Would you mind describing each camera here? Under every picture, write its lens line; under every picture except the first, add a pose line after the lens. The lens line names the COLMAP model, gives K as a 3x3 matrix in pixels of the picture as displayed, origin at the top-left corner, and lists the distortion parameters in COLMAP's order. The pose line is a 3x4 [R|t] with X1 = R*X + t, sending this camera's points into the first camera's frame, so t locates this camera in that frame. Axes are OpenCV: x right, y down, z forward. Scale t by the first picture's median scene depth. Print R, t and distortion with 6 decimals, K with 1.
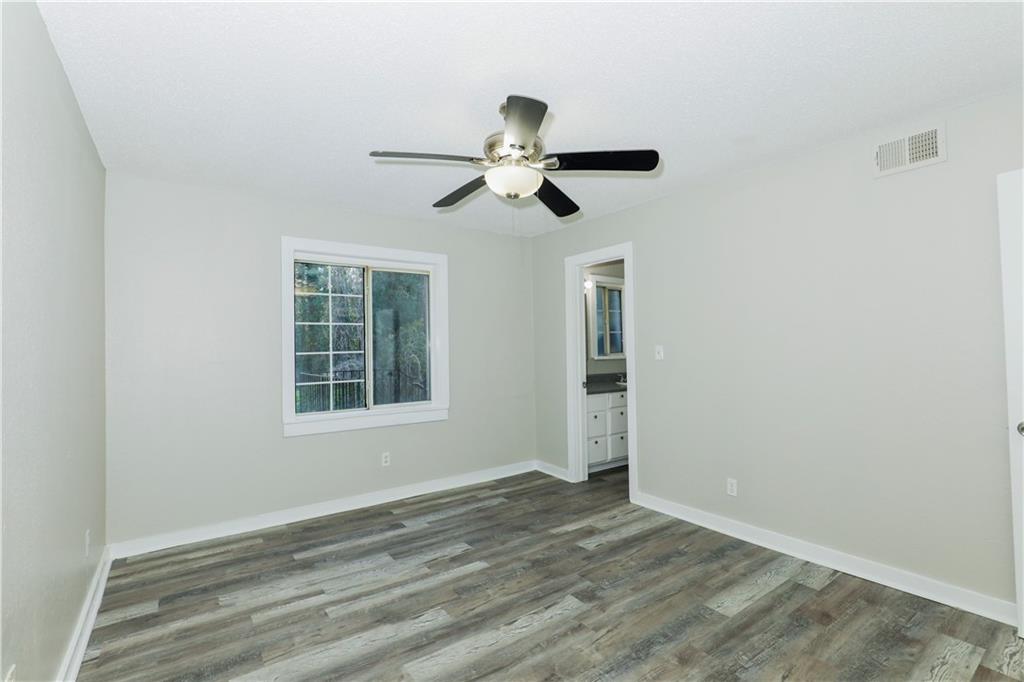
lens RADIAL K [[464.0, 0, 502.7], [0, 464.0, 335.6], [0, 0, 1]] dist [-0.018836, 0.006350]
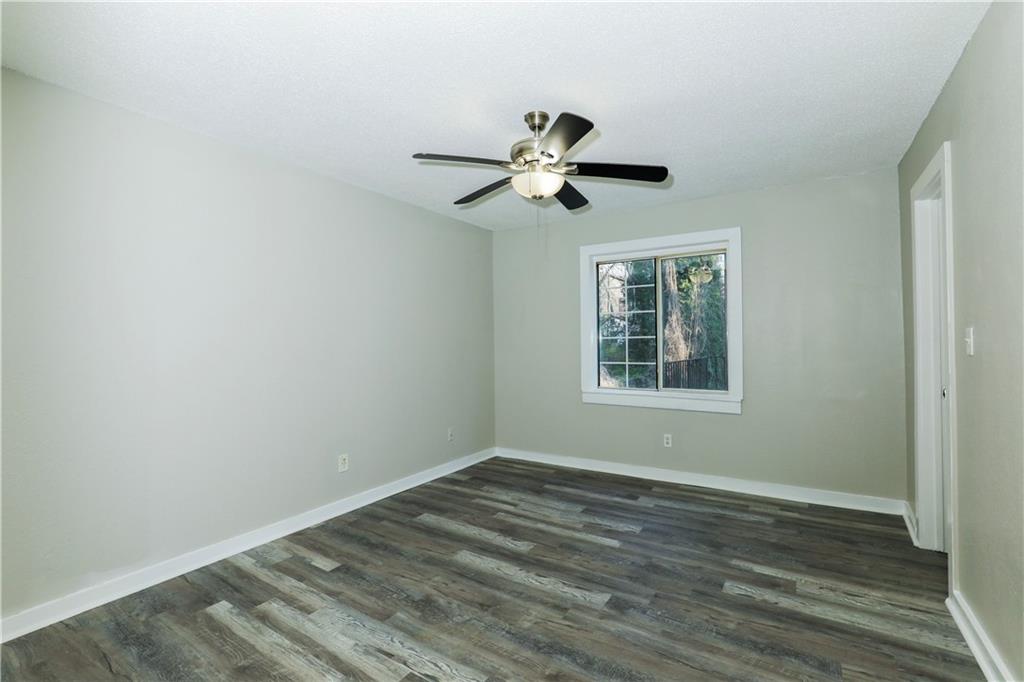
lens RADIAL K [[464.0, 0, 502.7], [0, 464.0, 335.6], [0, 0, 1]] dist [-0.018836, 0.006350]
pose [[0.372873, 0.002510, -0.927879, 0.751410], [0.026247, 0.999568, 0.013252, 0.013157], [0.927511, -0.029295, 0.372646, 0.371469]]
